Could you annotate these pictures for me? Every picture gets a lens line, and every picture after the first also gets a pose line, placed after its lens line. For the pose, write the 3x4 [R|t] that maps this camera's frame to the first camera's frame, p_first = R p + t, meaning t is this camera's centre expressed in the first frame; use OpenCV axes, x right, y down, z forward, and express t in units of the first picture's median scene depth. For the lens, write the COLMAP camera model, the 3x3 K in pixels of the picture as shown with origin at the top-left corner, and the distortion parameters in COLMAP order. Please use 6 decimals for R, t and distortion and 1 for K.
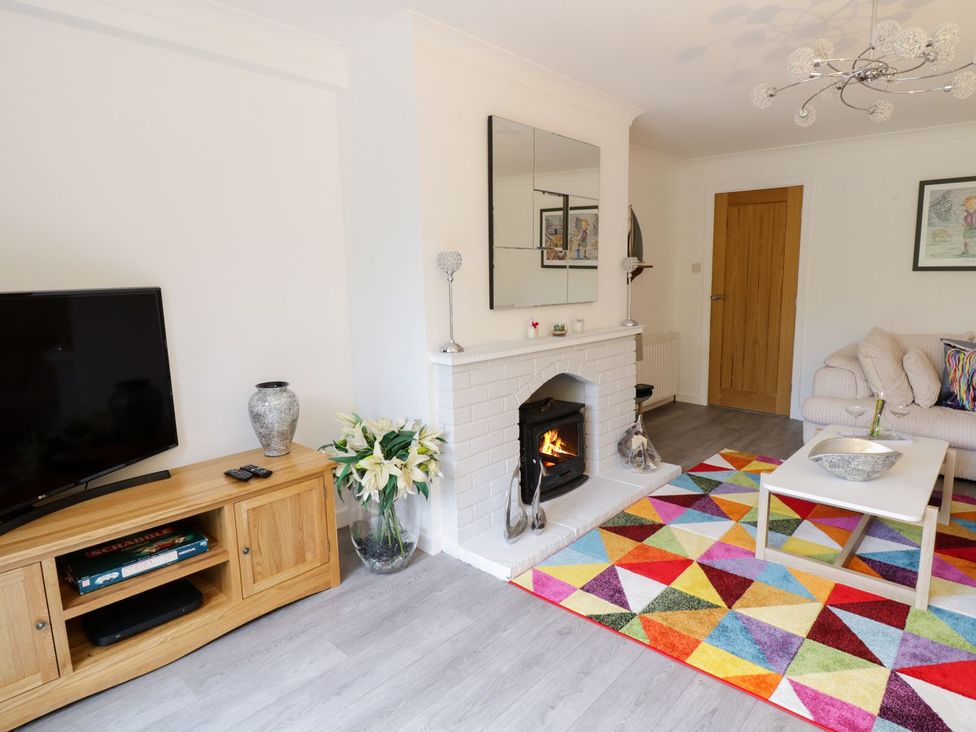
lens RADIAL K [[555.7, 0, 543.0], [0, 555.7, 360.2], [0, 0, 1]] dist [0.002190, -0.011993]
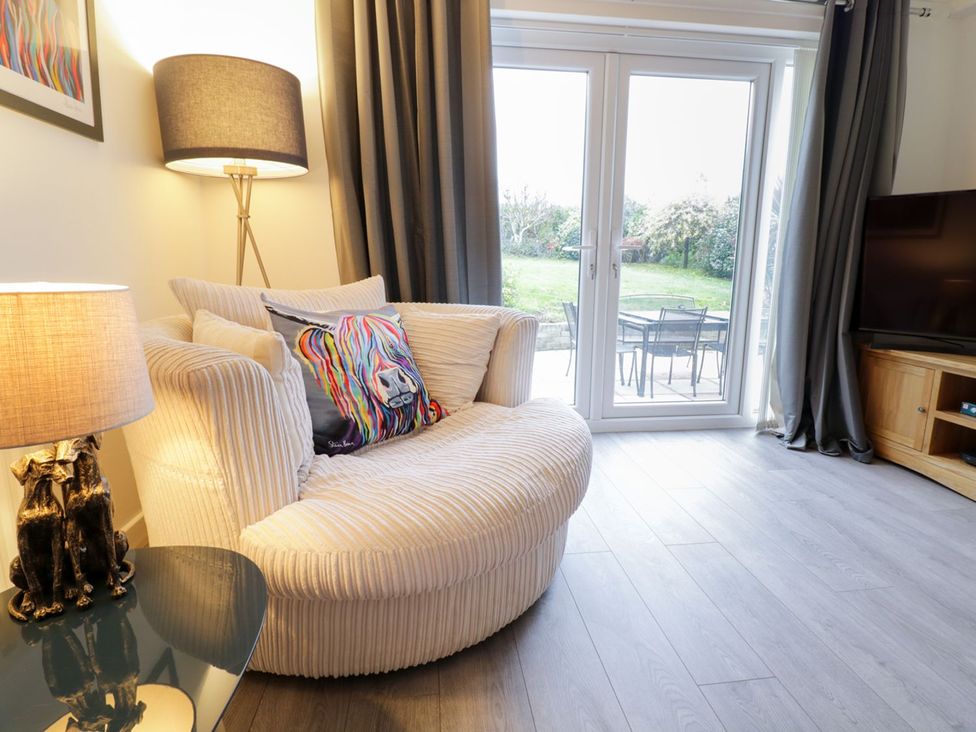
lens RADIAL K [[506.3, 0, 492.6], [0, 506.3, 357.5], [0, 0, 1]] dist [-0.003328, -0.007945]
pose [[-0.678722, 0.135473, -0.721792, 0.486283], [-0.113186, 0.951799, 0.285074, 0.043872], [0.725621, 0.275183, -0.630673, 0.536884]]
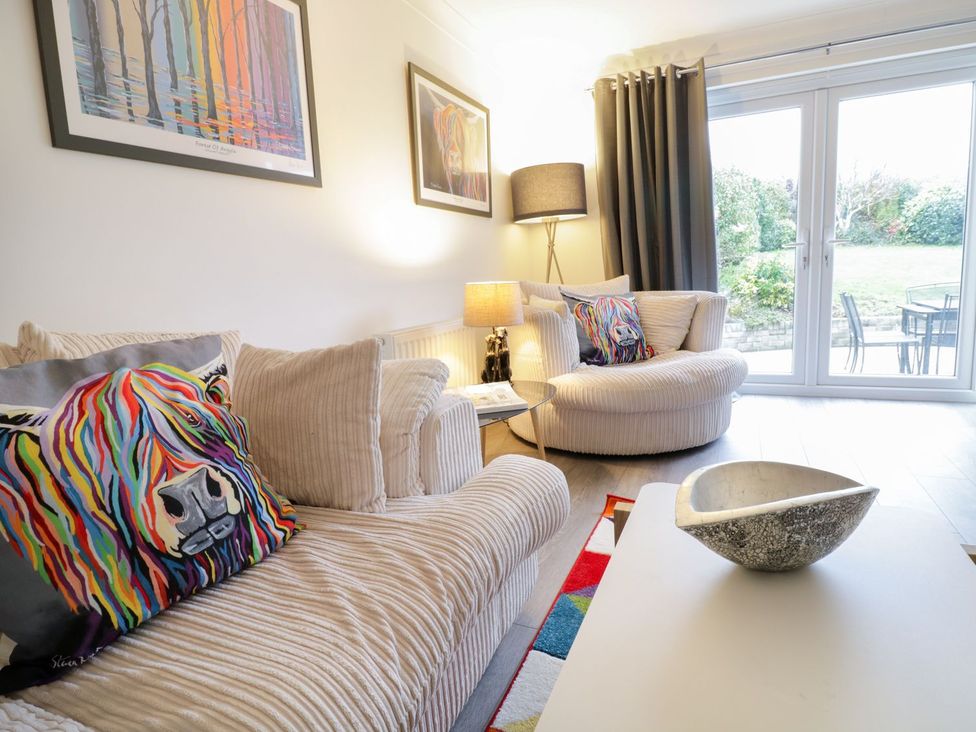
lens RADIAL K [[555.7, 0, 480.5], [0, 555.7, 358.7], [0, 0, 1]] dist [0.002190, -0.011993]
pose [[-0.964079, 0.097743, -0.246976, 0.713191], [0.021228, 0.955210, 0.295167, -0.041636], [0.264764, 0.279322, -0.922973, 1.066185]]
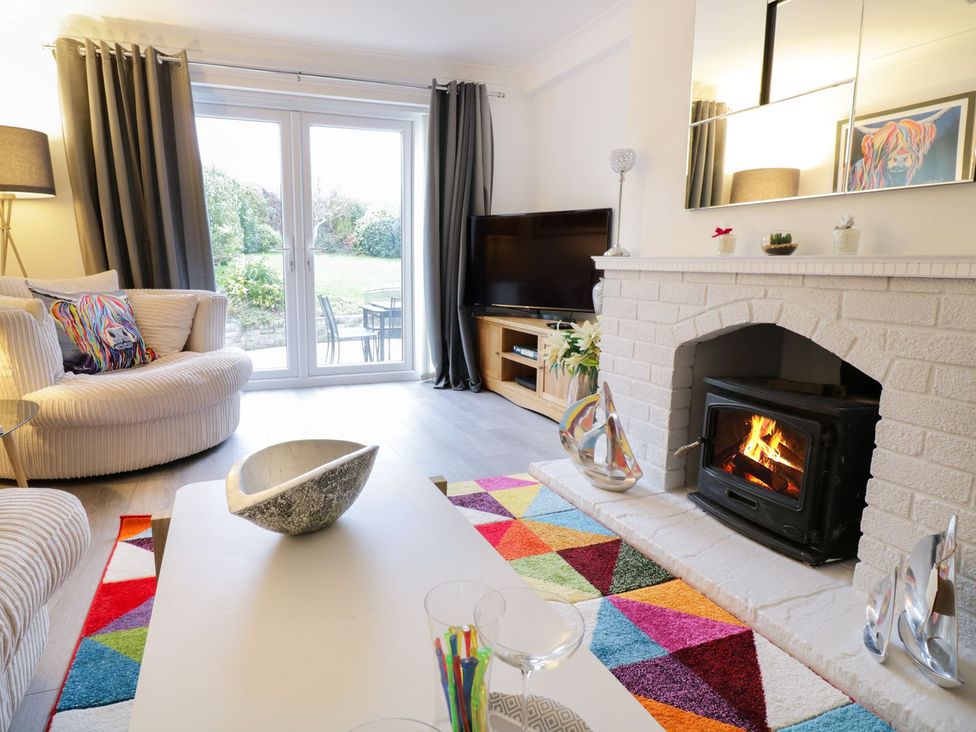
lens RADIAL K [[578.7, 0, 438.1], [0, 578.7, 361.2], [0, 0, 1]] dist [-0.005065, -0.006958]
pose [[-0.502098, 0.152043, -0.851340, 0.751716], [-0.131699, 0.959499, 0.249032, -0.043041], [0.854724, 0.237159, -0.461739, 1.072479]]
